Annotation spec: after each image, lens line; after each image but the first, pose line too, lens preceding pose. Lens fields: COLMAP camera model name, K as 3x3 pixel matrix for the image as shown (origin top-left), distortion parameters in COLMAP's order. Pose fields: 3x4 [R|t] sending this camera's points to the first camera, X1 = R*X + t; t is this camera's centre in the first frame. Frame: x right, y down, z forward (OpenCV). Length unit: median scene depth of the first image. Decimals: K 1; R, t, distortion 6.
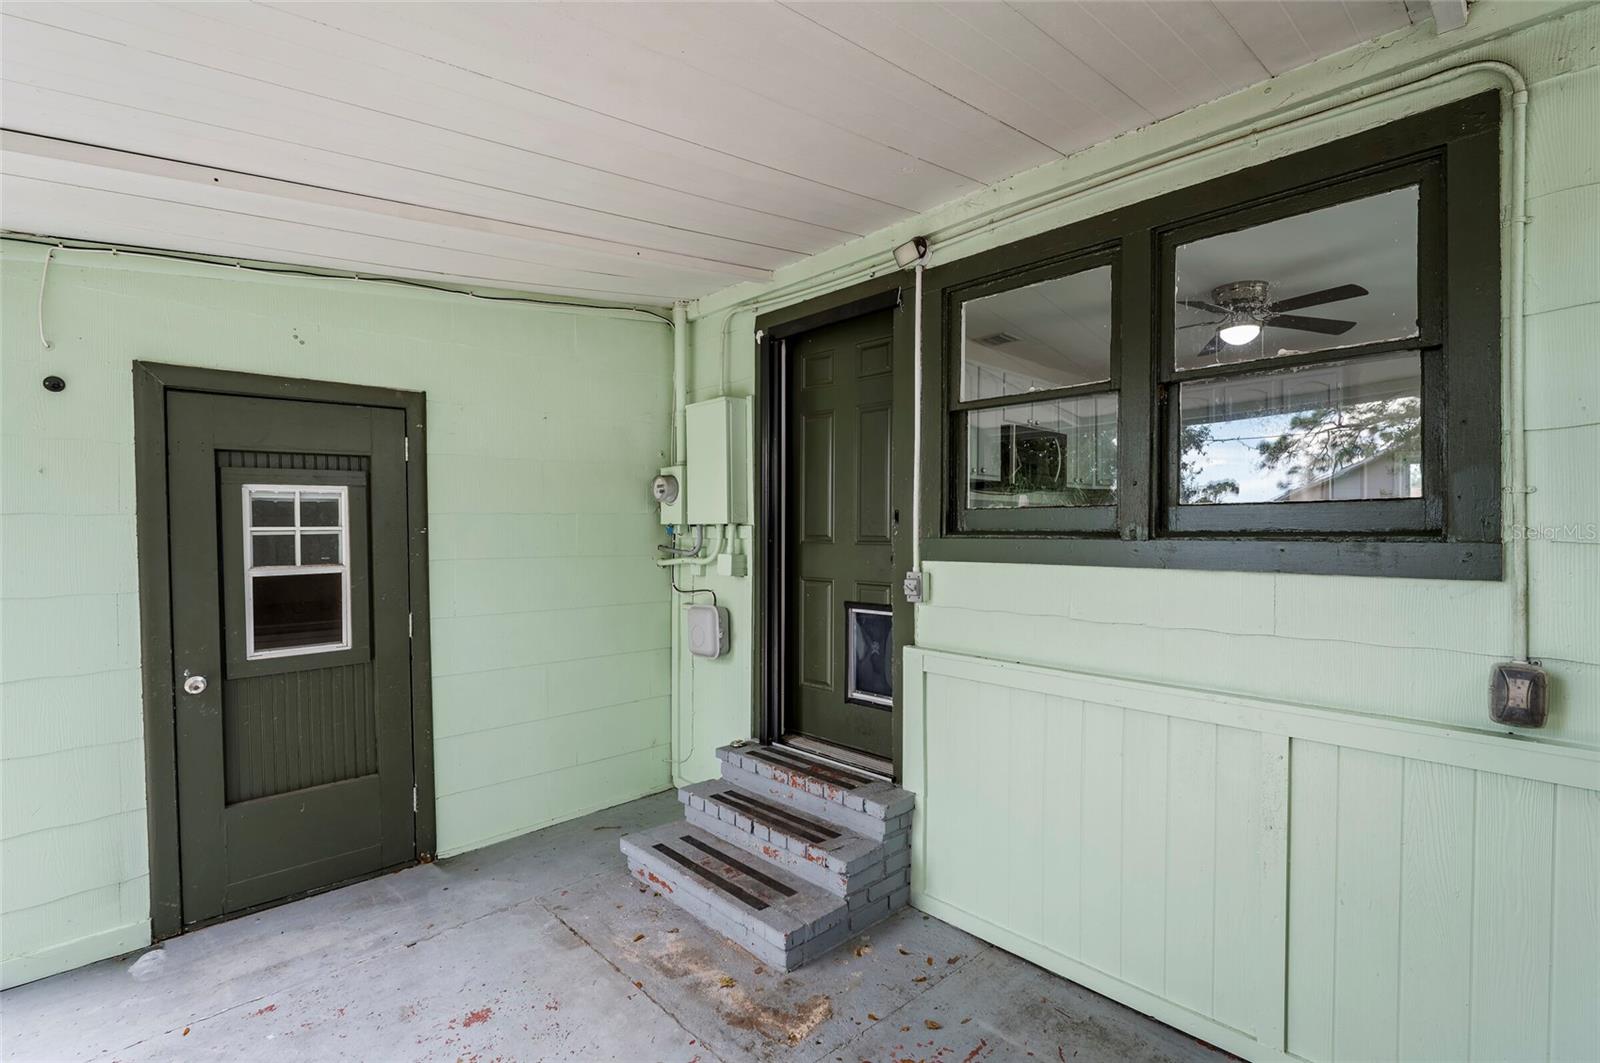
lens RADIAL K [[726.4, 0, 798.0], [0, 726.4, 535.7], [0, 0, 1]] dist [-0.002954, -0.000483]
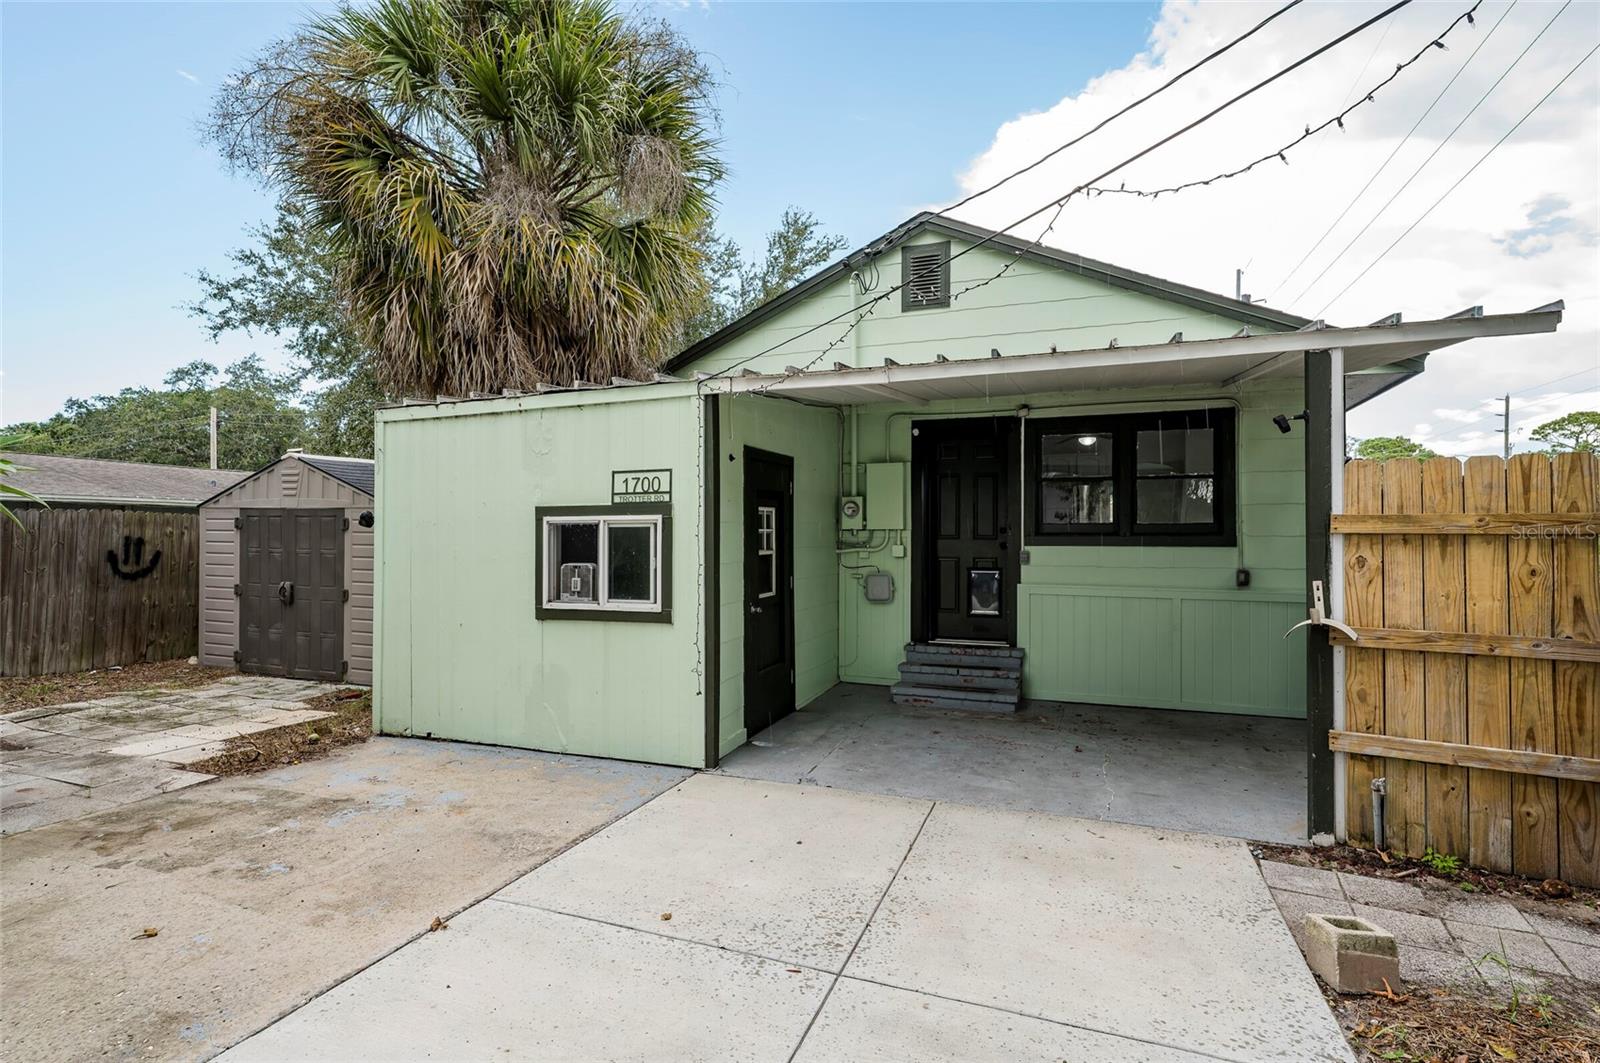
lens RADIAL K [[752.8, 0, 794.1], [0, 752.8, 526.3], [0, 0, 1]] dist [-0.003744, -0.000302]
pose [[0.906187, 0.007861, 0.422803, -1.476563], [0.001355, 0.999768, -0.021492, 0.022483], [-0.422874, 0.020049, 0.905967, -0.827803]]
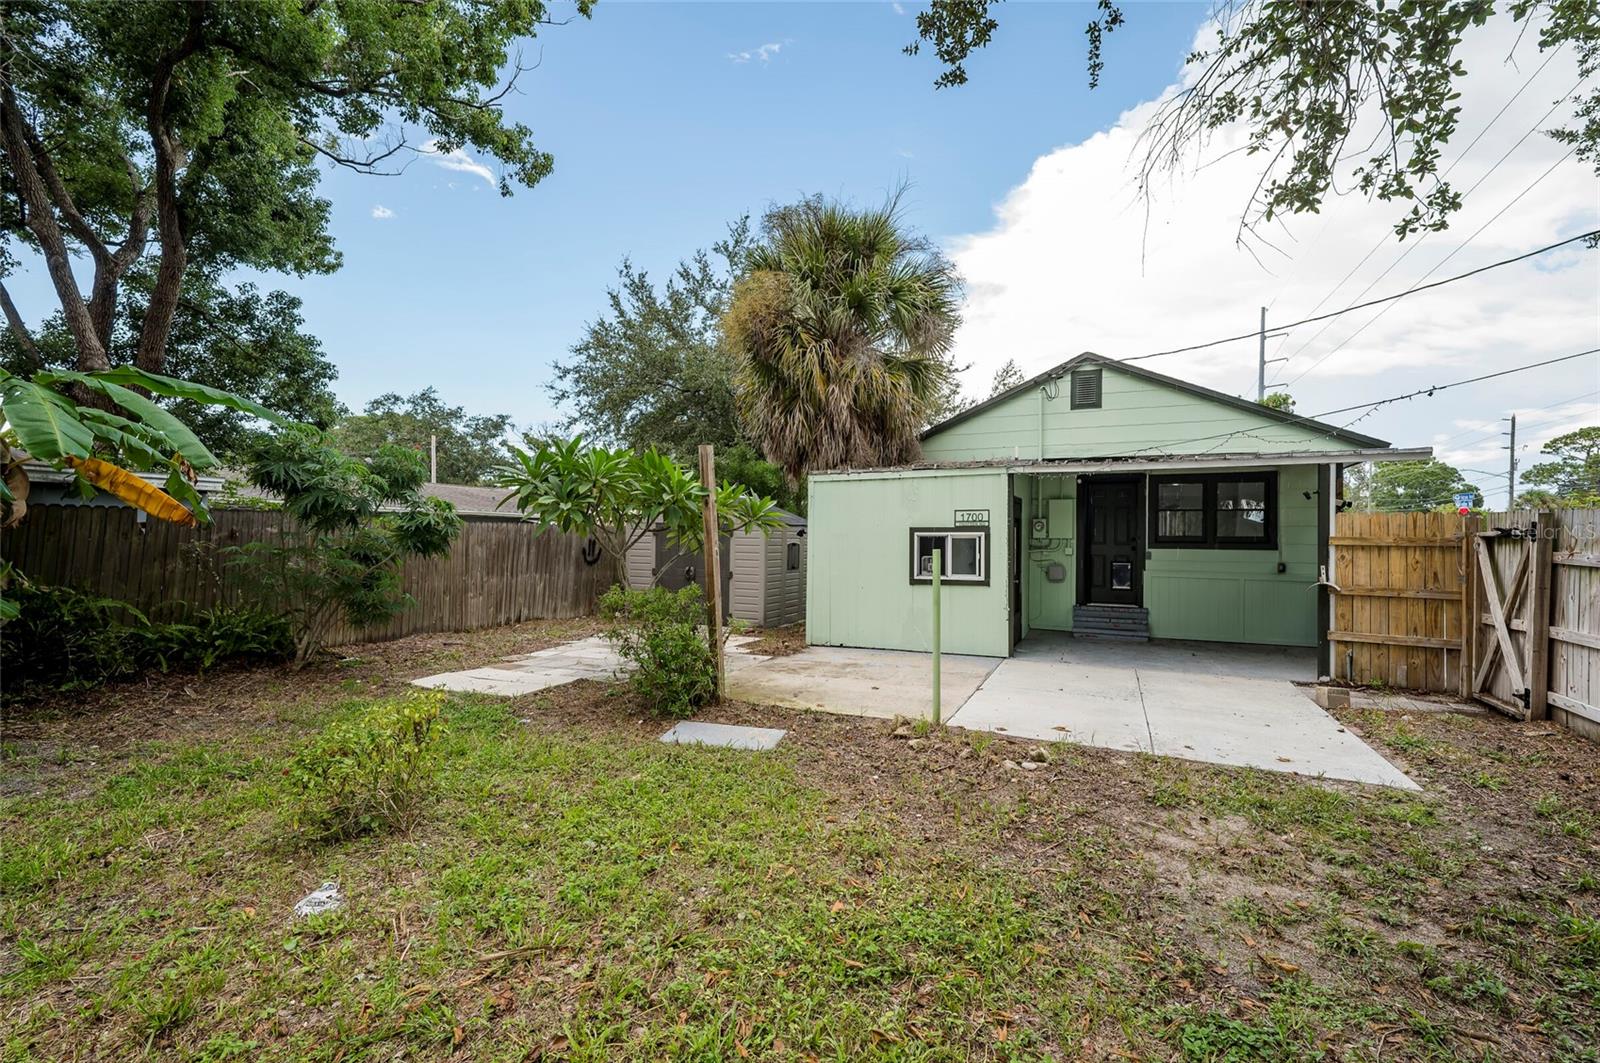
lens RADIAL K [[672.5, 0, 804.3], [0, 672.5, 532.8], [0, 0, 1]] dist [0.002042, -0.000442]
pose [[0.929554, 0.010281, 0.368542, -2.879716], [-0.005233, 0.999878, -0.014695, 0.011429], [-0.368648, 0.011731, 0.929495, -1.681511]]
